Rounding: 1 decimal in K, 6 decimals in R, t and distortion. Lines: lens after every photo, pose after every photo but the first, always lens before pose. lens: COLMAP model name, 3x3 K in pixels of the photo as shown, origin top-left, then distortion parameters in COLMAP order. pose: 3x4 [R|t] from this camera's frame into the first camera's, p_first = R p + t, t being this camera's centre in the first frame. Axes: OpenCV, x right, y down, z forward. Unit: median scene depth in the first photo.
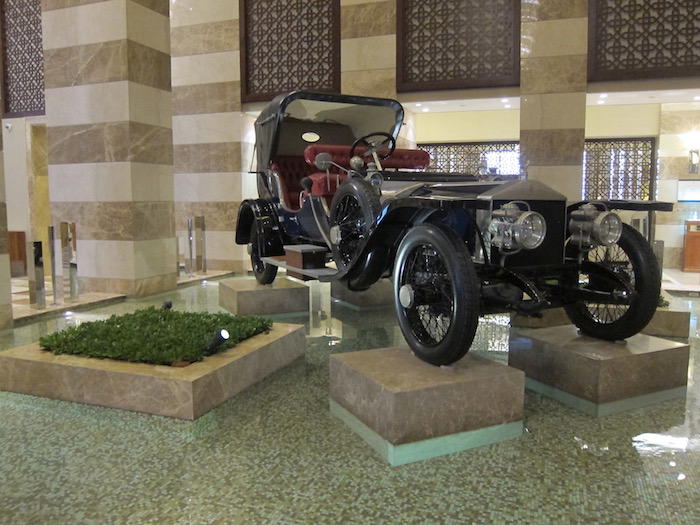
lens RADIAL K [[581.6, 0, 350.3], [0, 581.6, 263.3], [0, 0, 1]] dist [-0.048283, 0.015281]
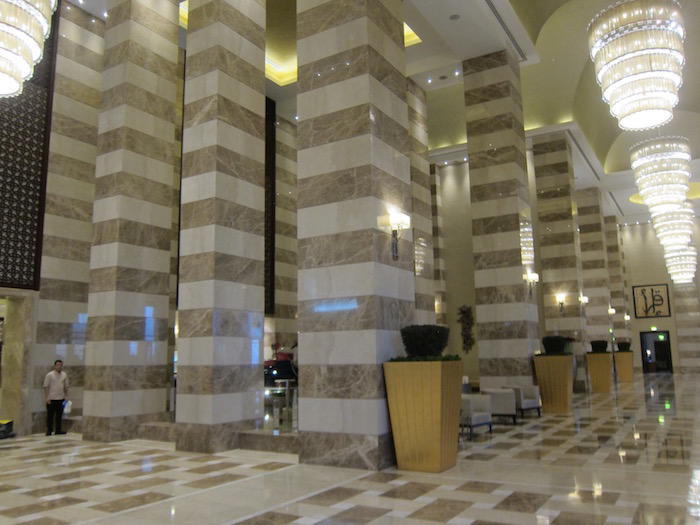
lens RADIAL K [[581.6, 0, 352.2], [0, 581.6, 262.5], [0, 0, 1]] dist [-0.048283, 0.015281]
pose [[0.170006, 0.160396, 0.972302, -1.934801], [0.120063, 0.975943, -0.181989, -0.023867], [-0.978102, 0.147677, 0.146658, 0.156909]]
